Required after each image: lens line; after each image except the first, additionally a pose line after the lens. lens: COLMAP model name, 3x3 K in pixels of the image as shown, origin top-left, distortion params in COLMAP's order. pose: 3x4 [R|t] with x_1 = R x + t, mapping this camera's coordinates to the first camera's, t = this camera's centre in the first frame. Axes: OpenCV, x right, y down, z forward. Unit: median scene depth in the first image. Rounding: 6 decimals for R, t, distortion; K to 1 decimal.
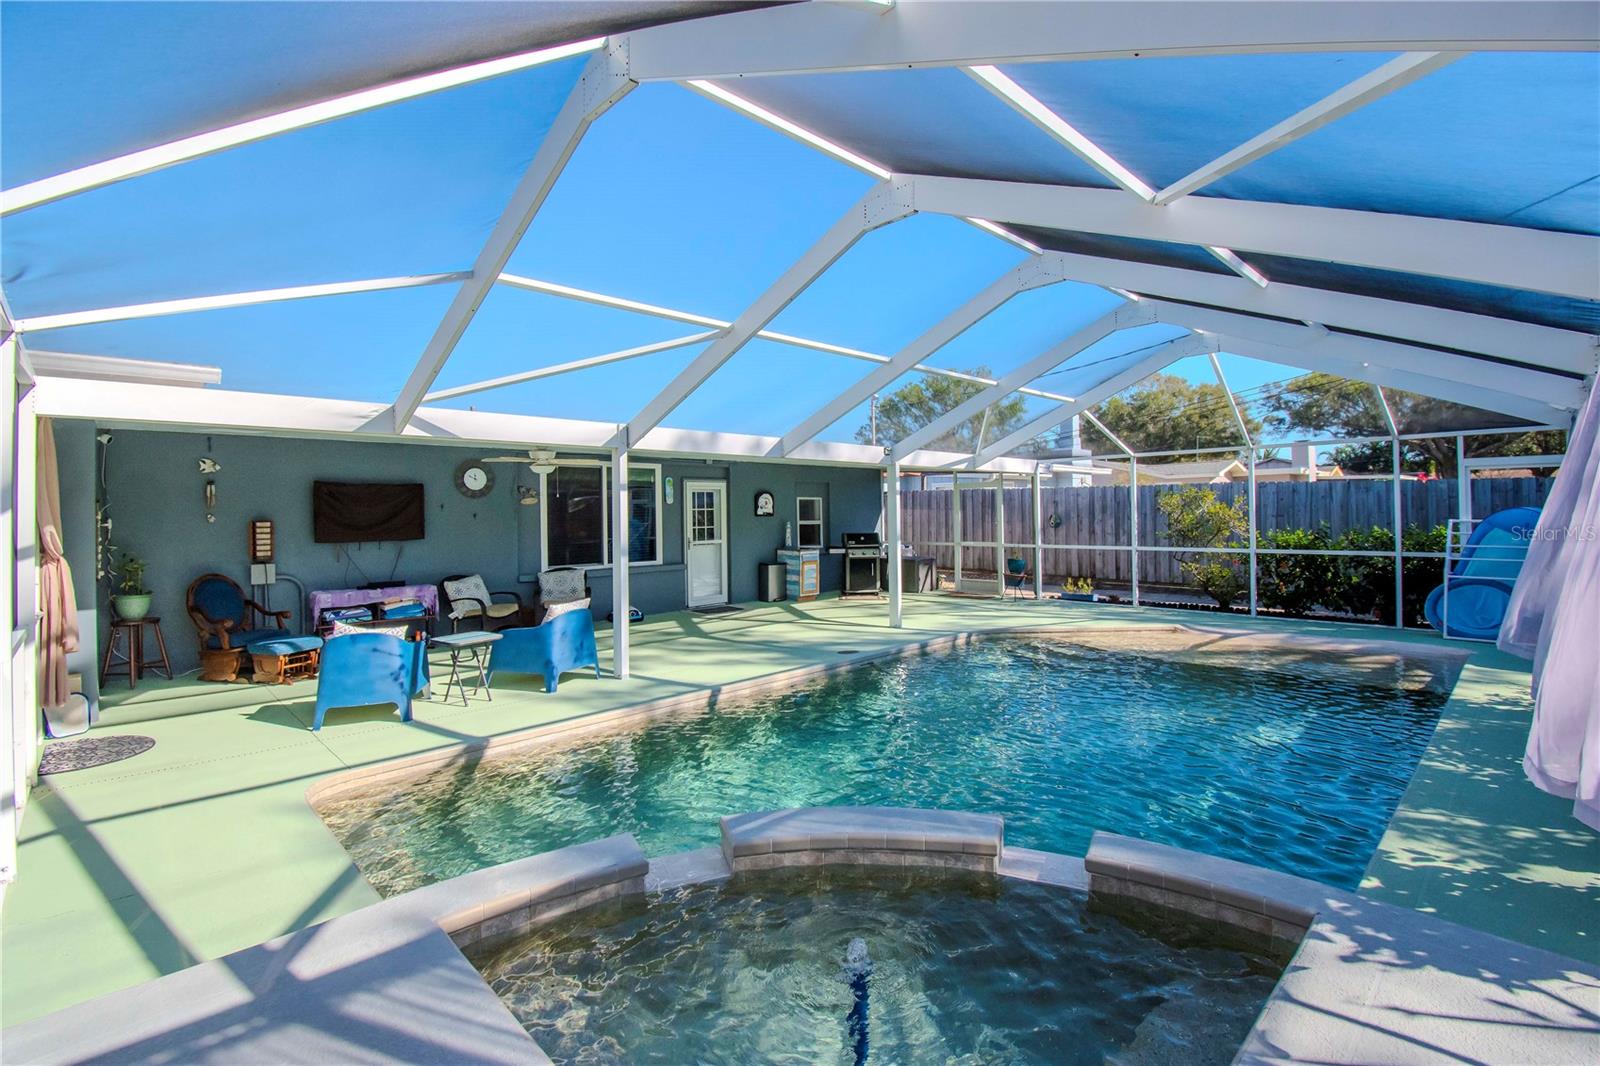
lens RADIAL K [[739.7, 0, 804.0], [0, 739.7, 508.1], [0, 0, 1]] dist [0.021643, -0.026669]
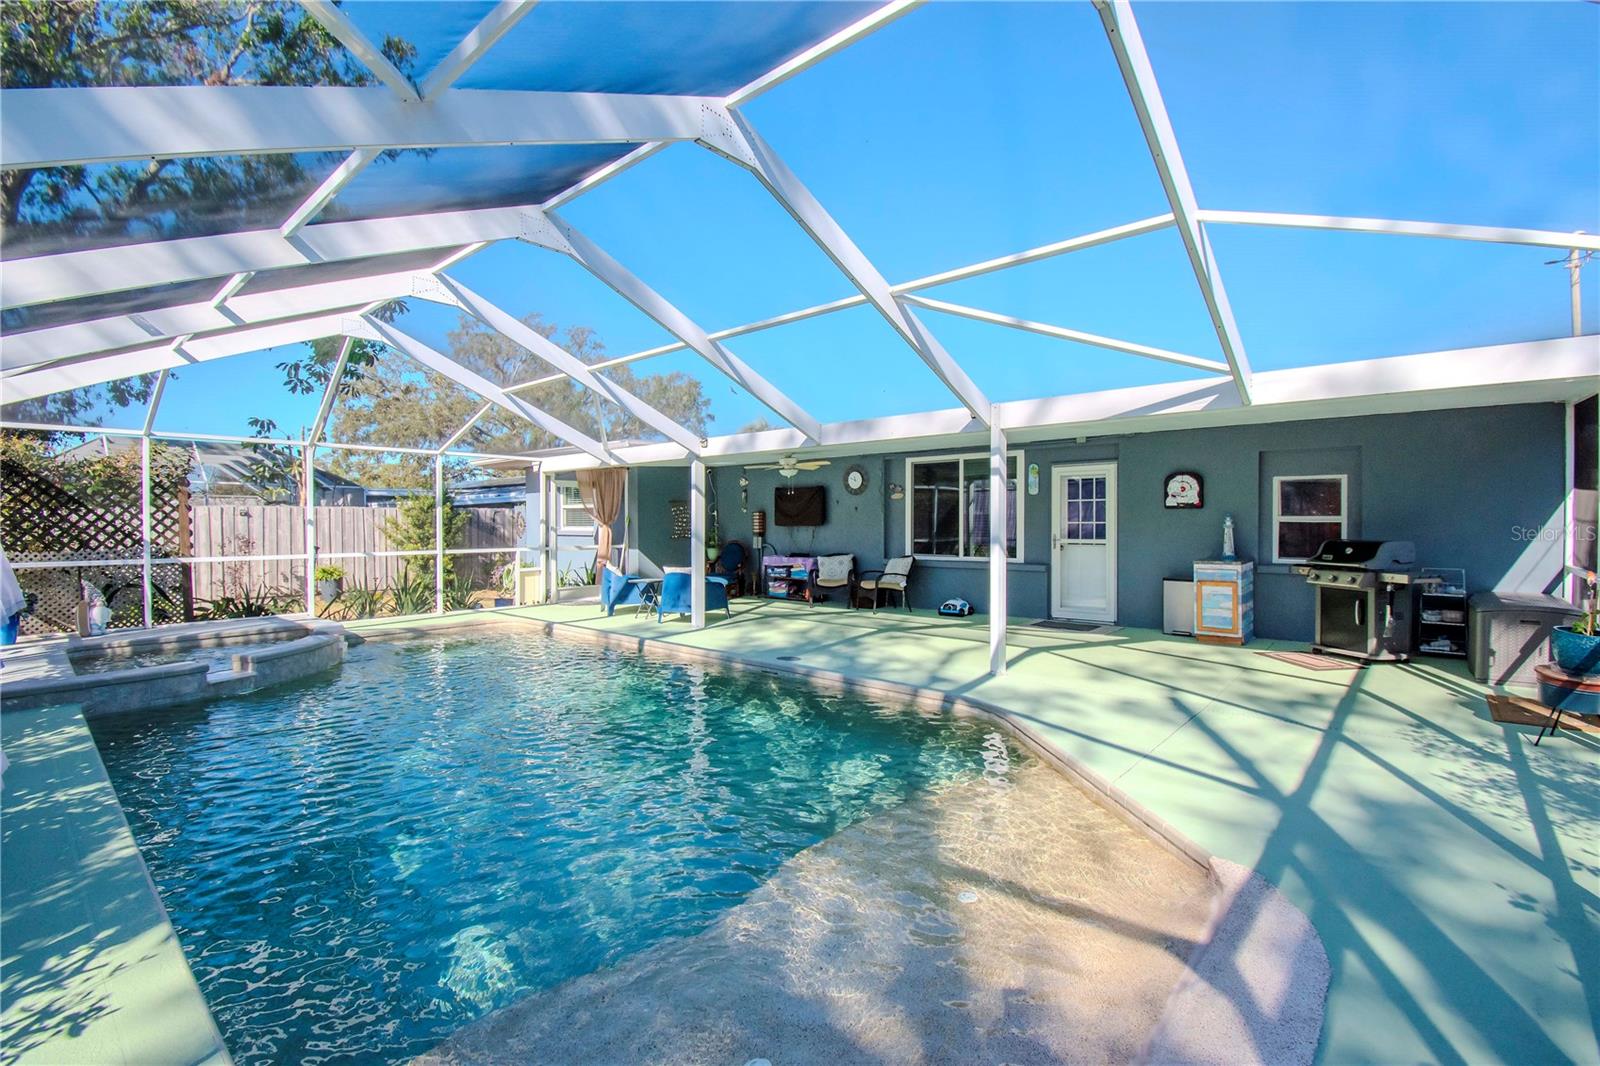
lens RADIAL K [[724.7, 0, 800.3], [0, 724.7, 535.4], [0, 0, 1]] dist [0.021476, -0.026539]
pose [[0.063296, 0.033064, -0.997447, 0.638739], [0.009804, 0.999382, 0.033751, 0.010463], [0.997947, -0.011915, 0.062932, 0.654234]]
